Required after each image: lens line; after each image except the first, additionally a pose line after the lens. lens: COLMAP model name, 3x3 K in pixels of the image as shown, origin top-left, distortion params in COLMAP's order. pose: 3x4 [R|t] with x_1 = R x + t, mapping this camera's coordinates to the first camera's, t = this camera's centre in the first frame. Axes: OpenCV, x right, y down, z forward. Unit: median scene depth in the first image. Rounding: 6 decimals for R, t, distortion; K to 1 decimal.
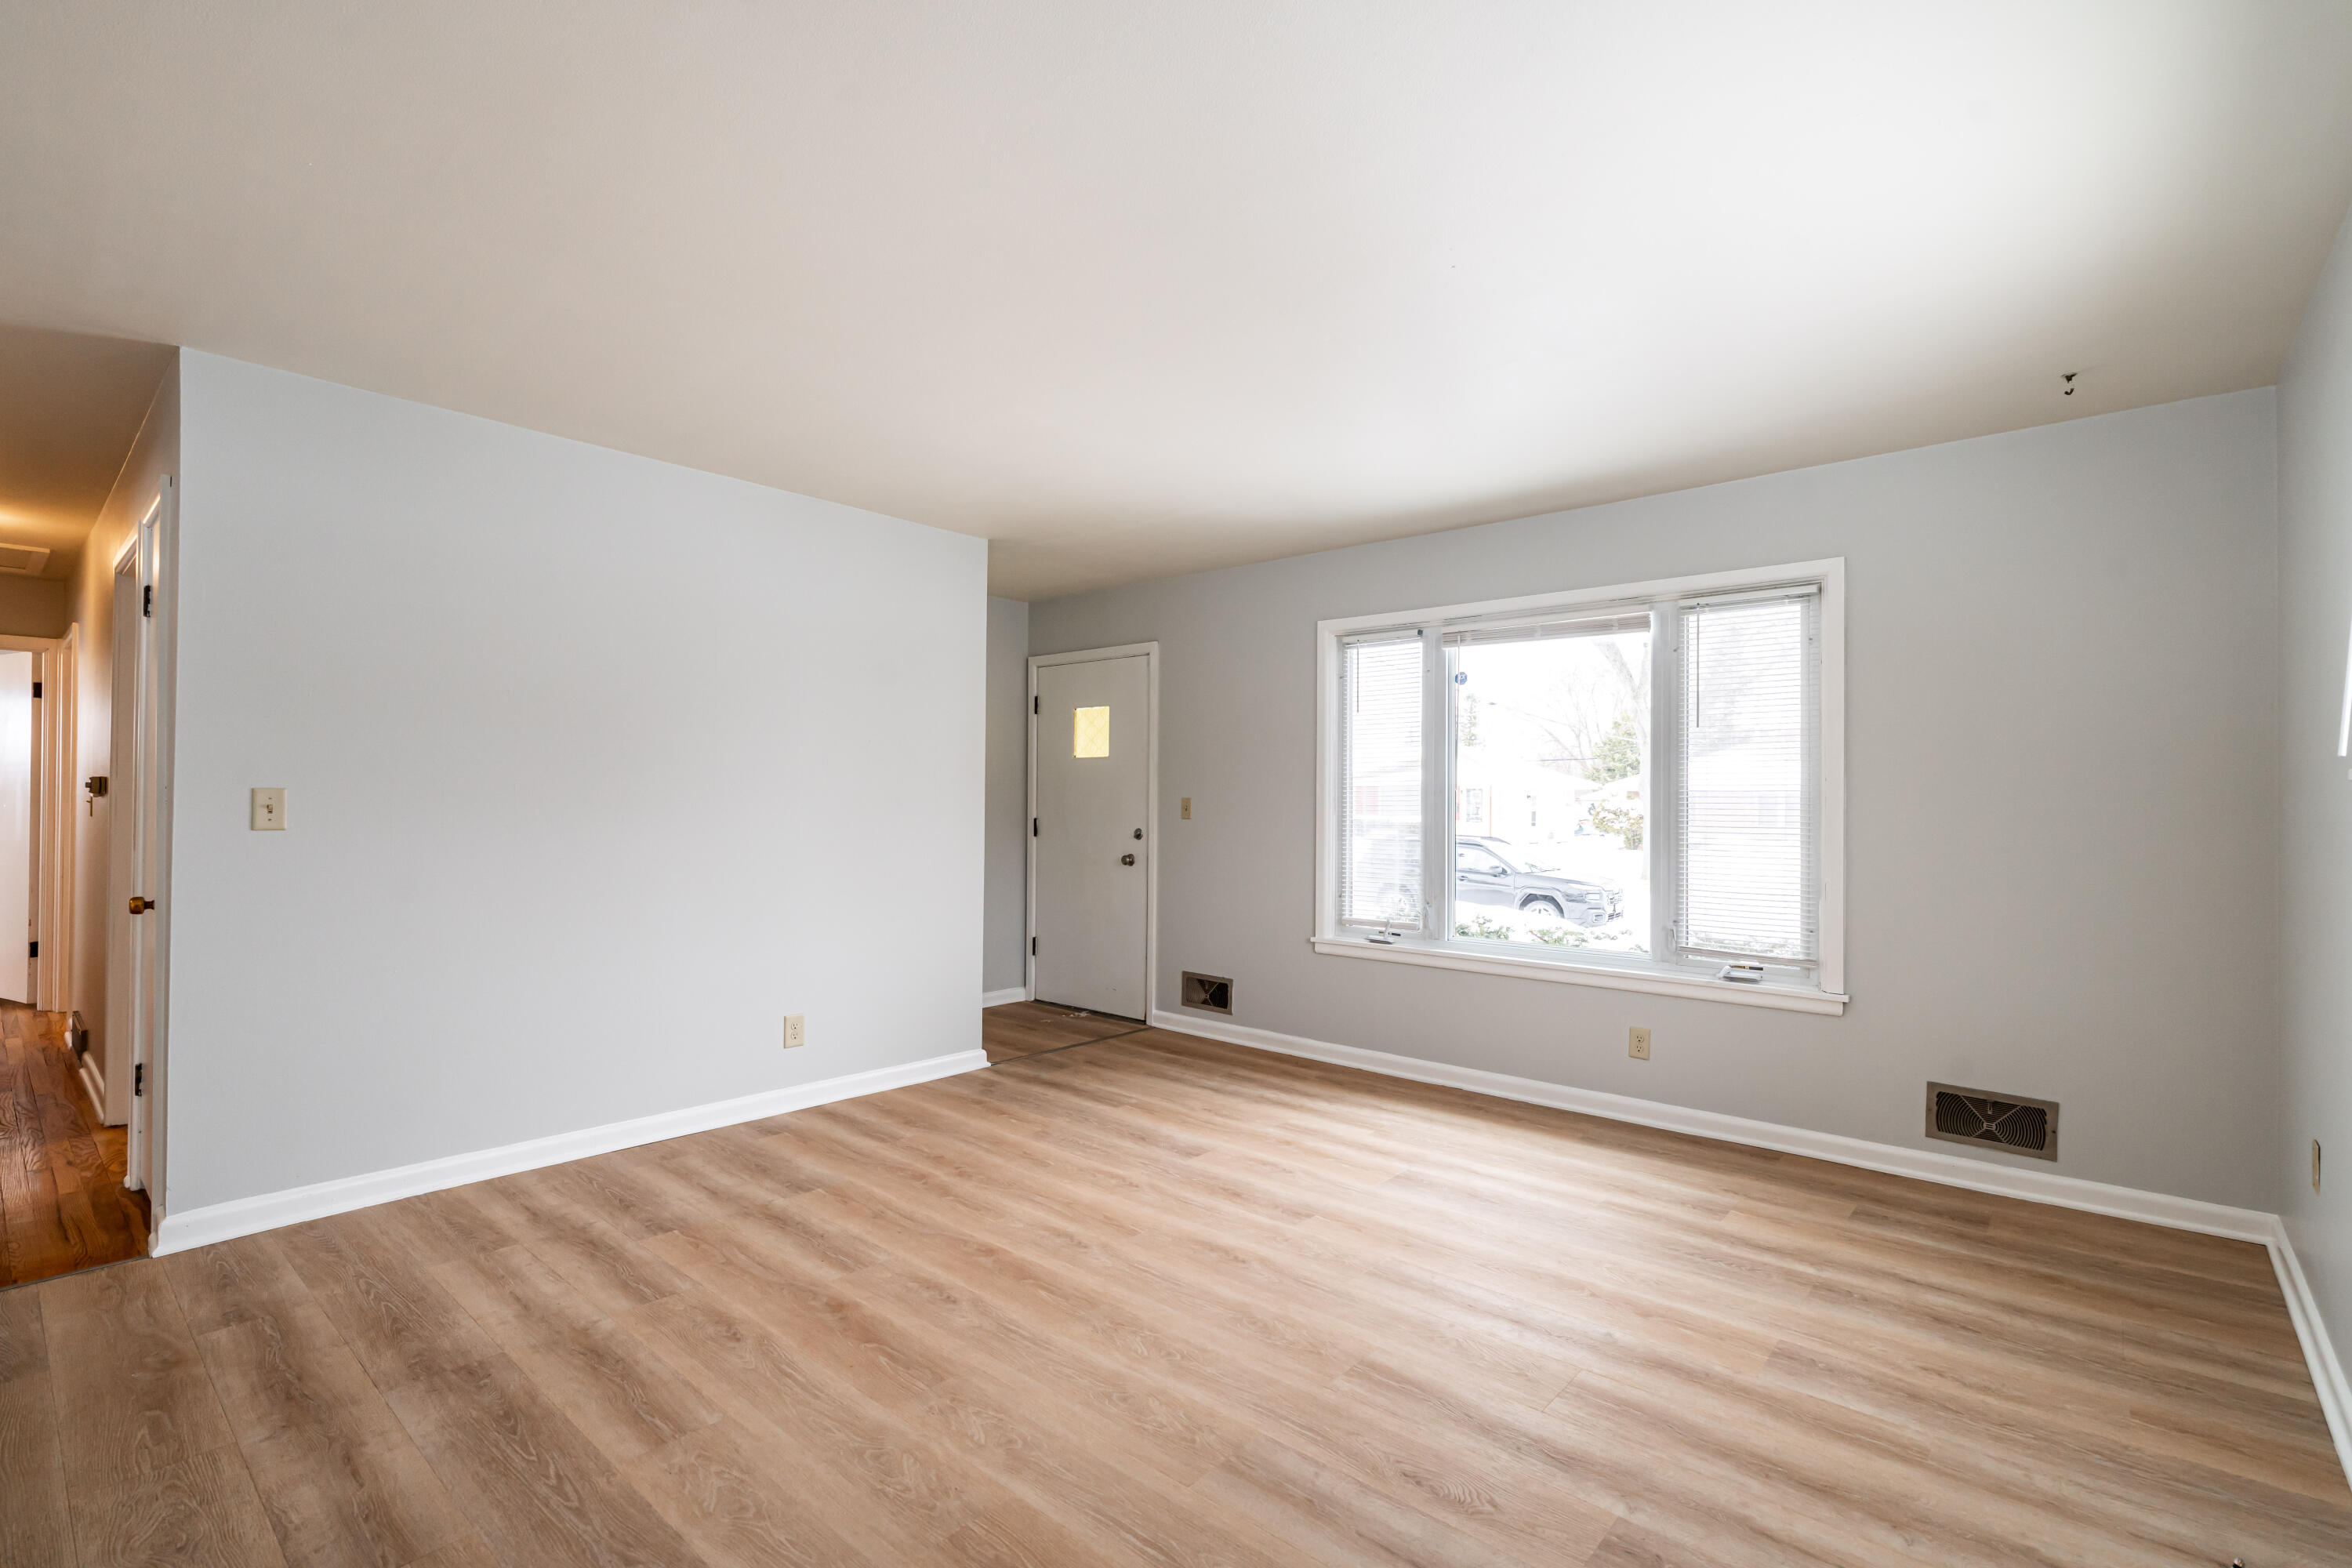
lens RADIAL K [[1065.9, 0, 1172.9], [0, 1065.9, 772.8], [0, 0, 1]] dist [-0.010059, 0.004554]
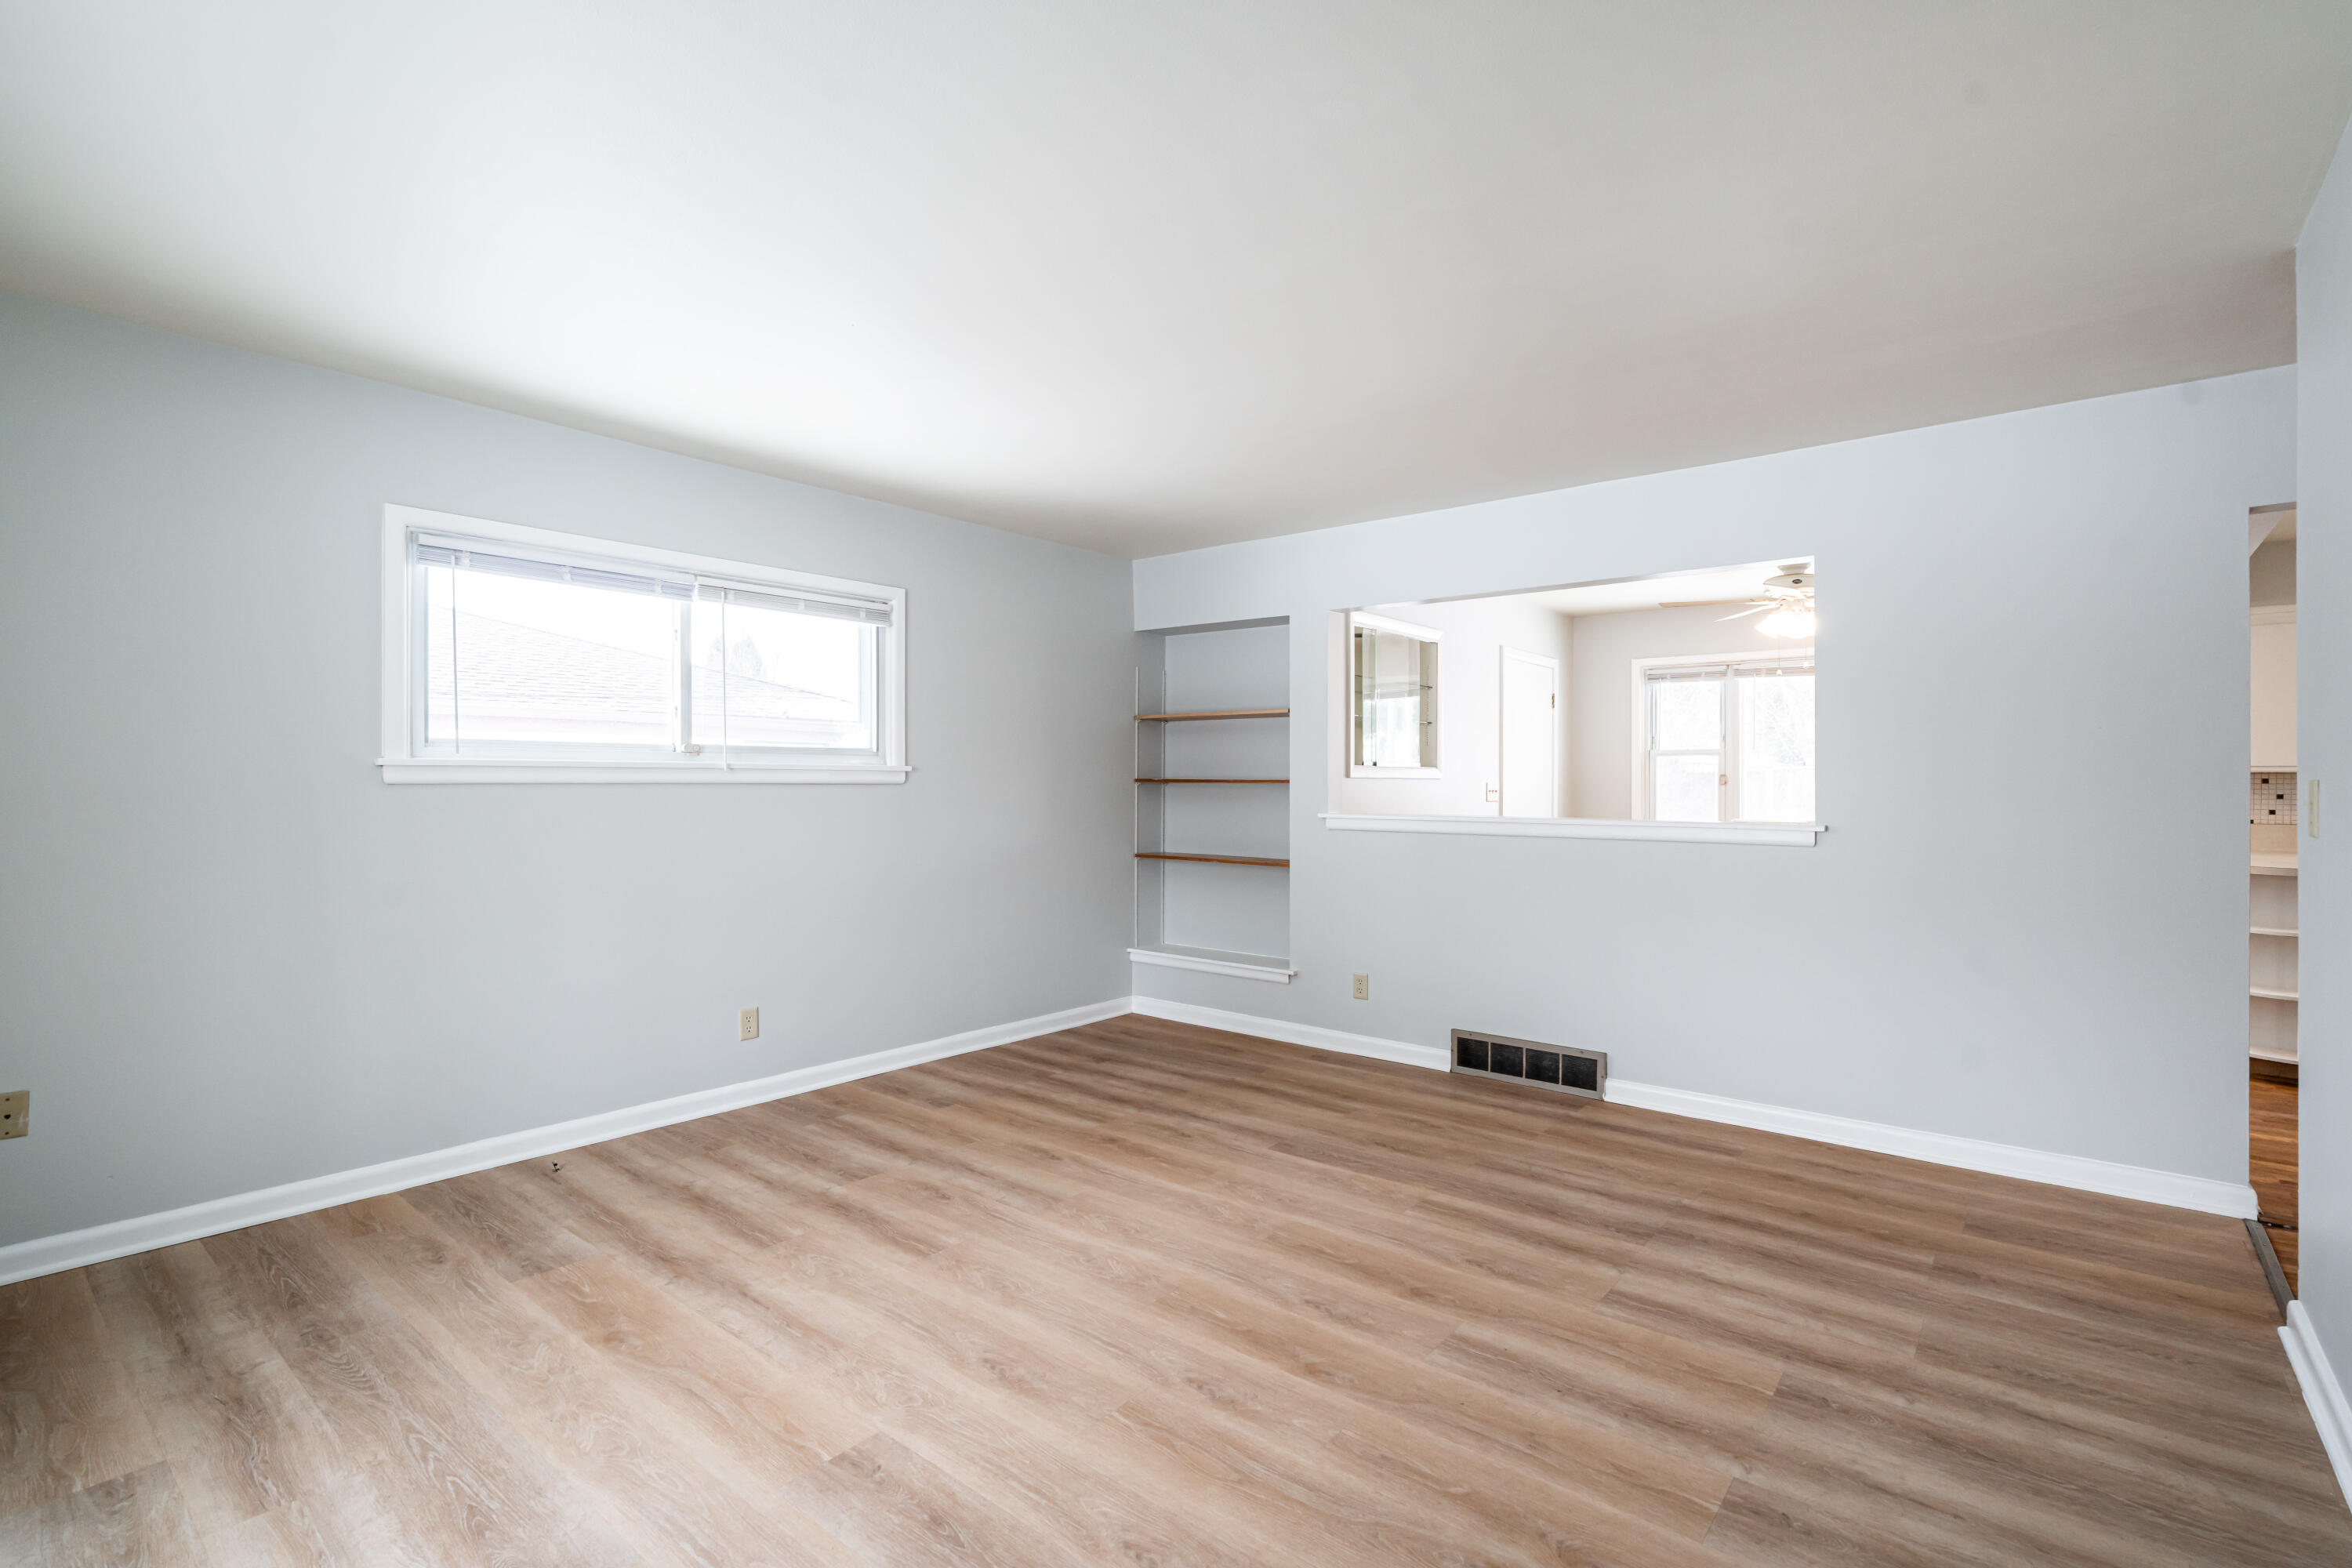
lens RADIAL K [[1065.9, 0, 1172.9], [0, 1065.9, 772.8], [0, 0, 1]] dist [-0.010059, 0.004554]
pose [[-0.999390, -0.011849, -0.032840, -0.035448], [-0.010584, 0.999206, -0.038417, 0.042491], [0.033269, -0.038046, -0.998722, 1.528252]]
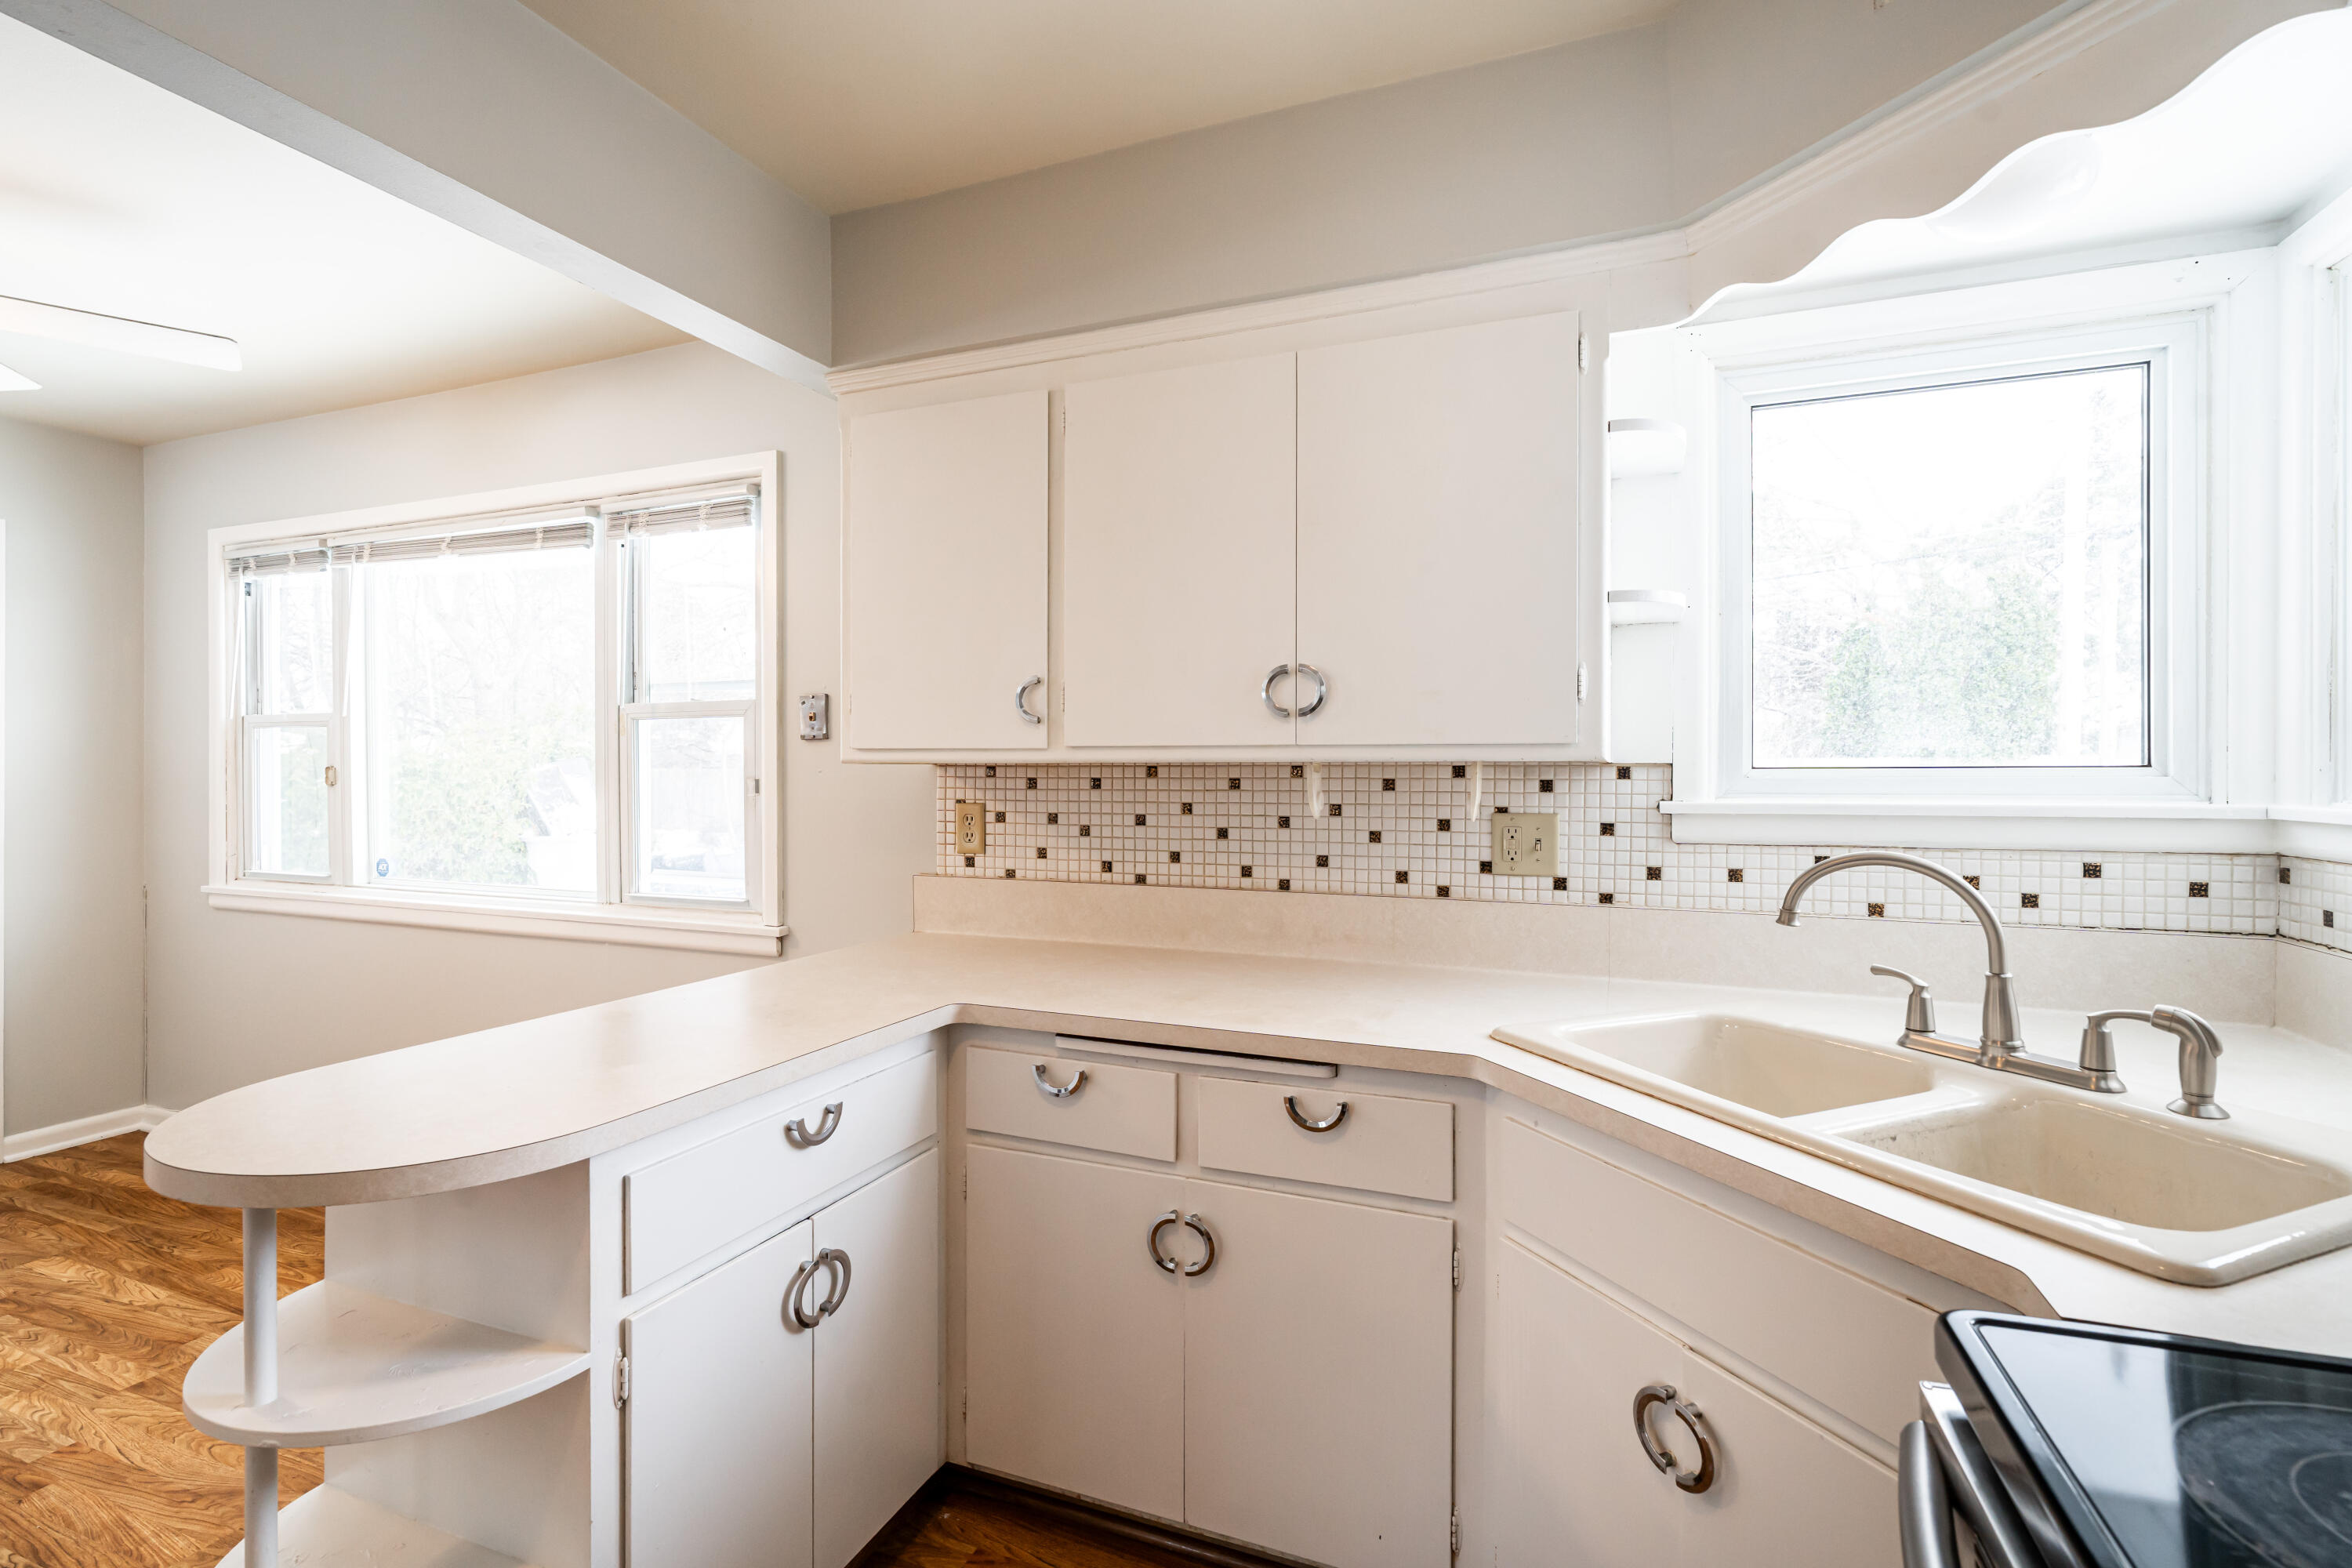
lens RADIAL K [[1065.9, 0, 1172.9], [0, 1065.9, 772.8], [0, 0, 1]] dist [-0.010059, 0.004554]
pose [[-0.943311, -0.009950, -0.331762, -1.613104], [-0.002094, 0.999709, -0.024027, -0.015513], [0.331904, -0.021970, -0.943057, 0.673389]]
